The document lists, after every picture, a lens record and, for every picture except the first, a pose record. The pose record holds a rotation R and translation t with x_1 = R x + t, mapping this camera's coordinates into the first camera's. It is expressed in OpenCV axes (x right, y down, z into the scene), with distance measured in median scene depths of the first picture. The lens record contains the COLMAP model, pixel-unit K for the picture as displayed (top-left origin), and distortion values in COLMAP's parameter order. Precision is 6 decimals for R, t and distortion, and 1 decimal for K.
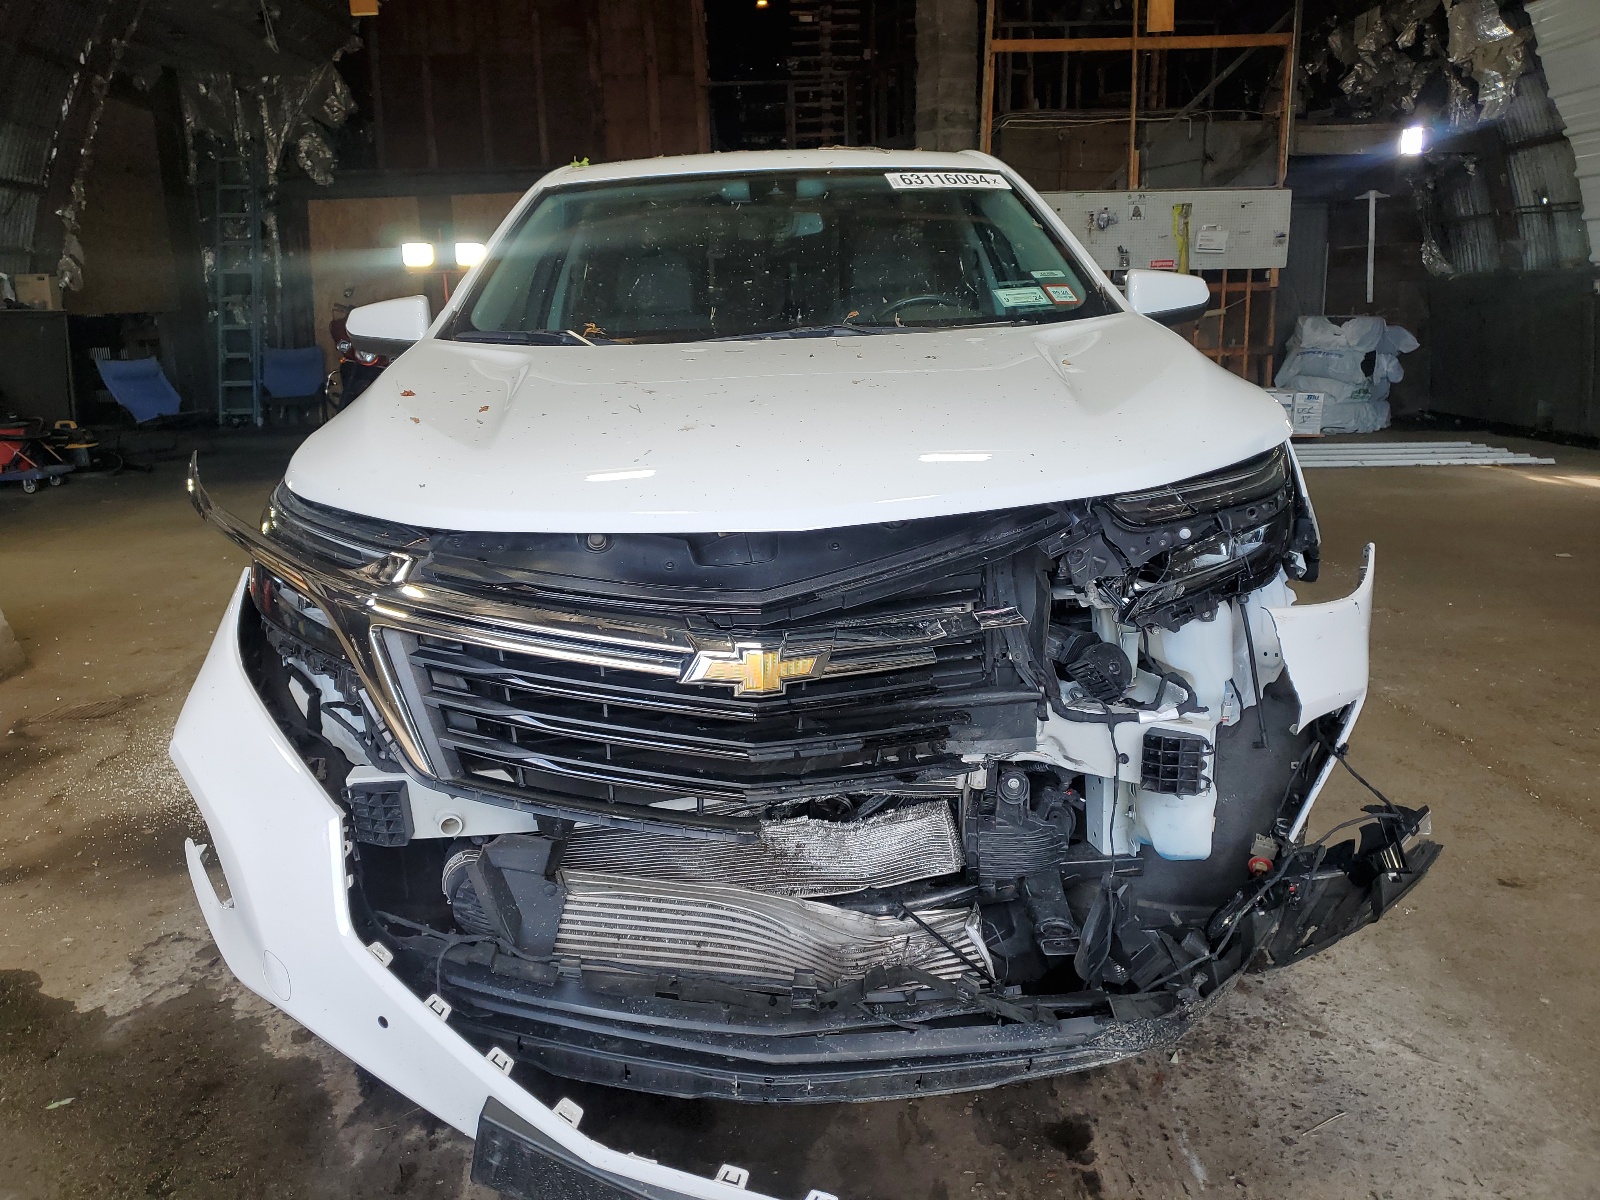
lens RADIAL K [[1243.5, 0, 801.2], [0, 1243.5, 593.2], [0, 0, 1]] dist [0.019475, 0.001189]
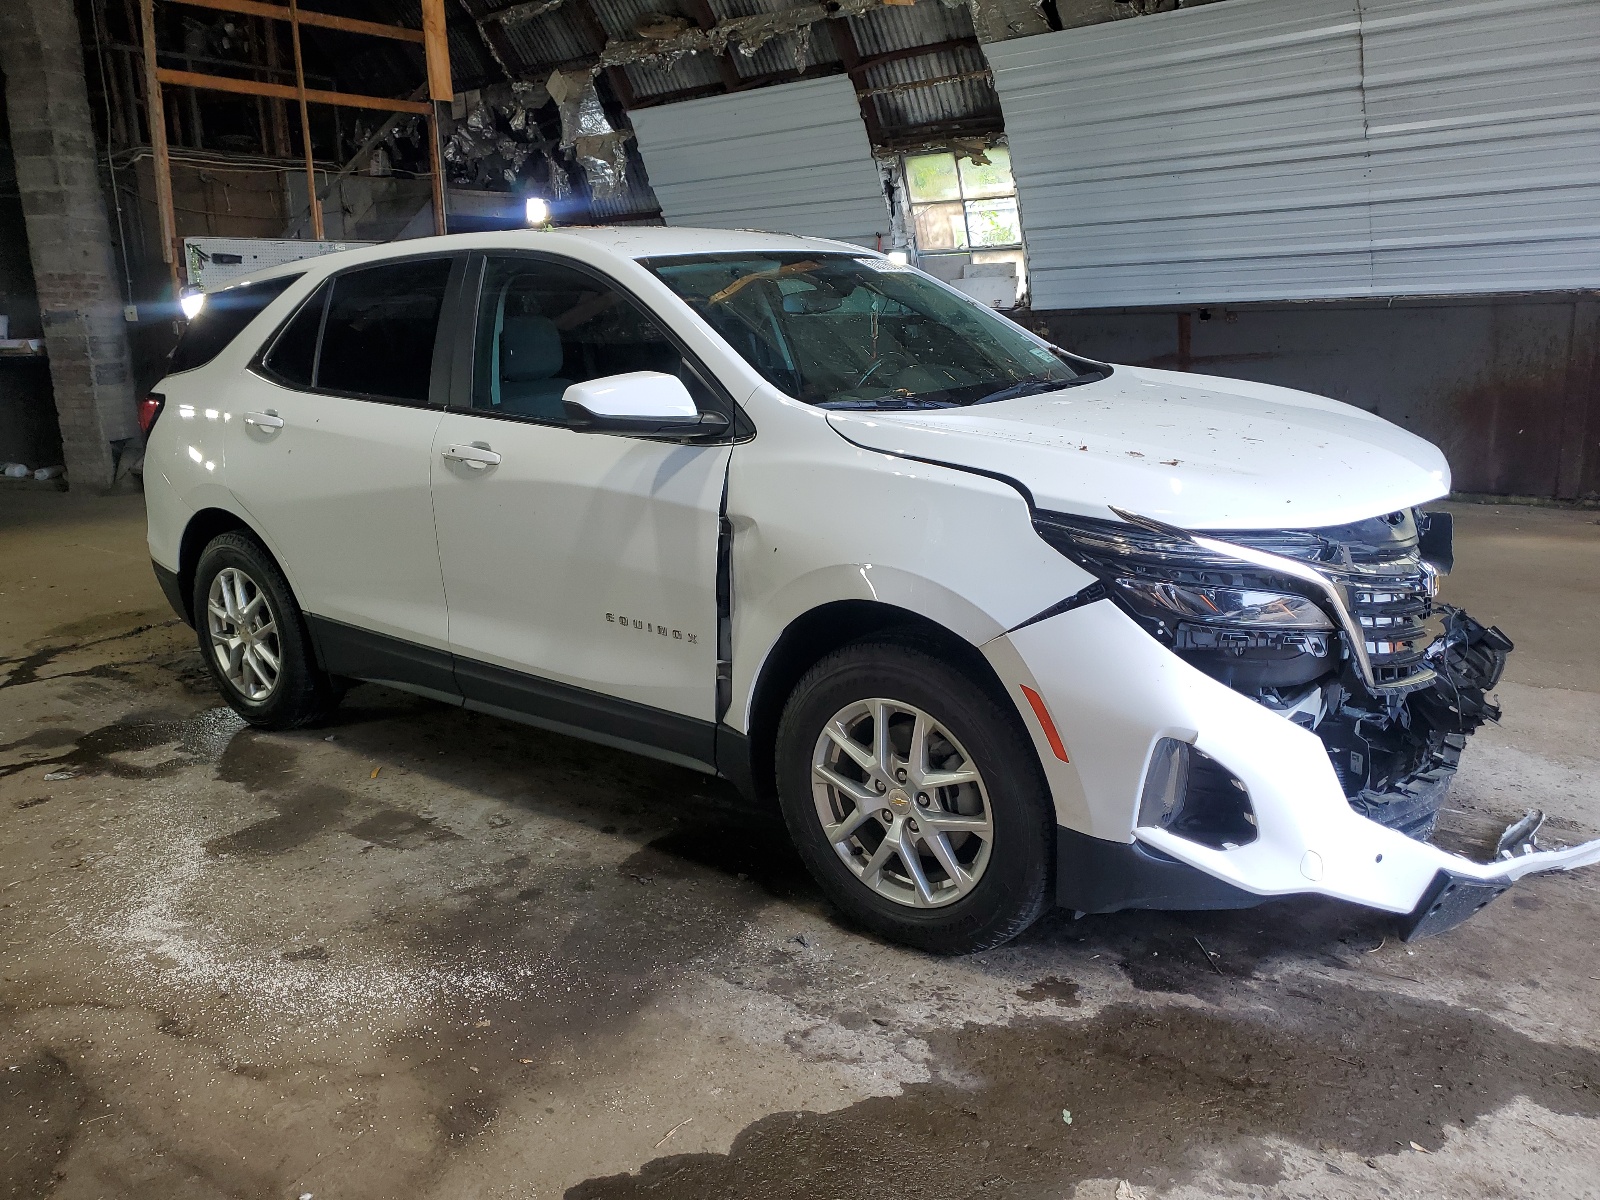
lens RADIAL K [[1243.5, 0, 802.4], [0, 1243.5, 604.7], [0, 0, 1]] dist [0.019475, 0.001189]
pose [[0.631358, -0.179633, 0.754400, -0.302878], [0.194769, 0.978351, 0.069957, -0.031129], [-0.750634, 0.102766, 0.652677, 0.085253]]
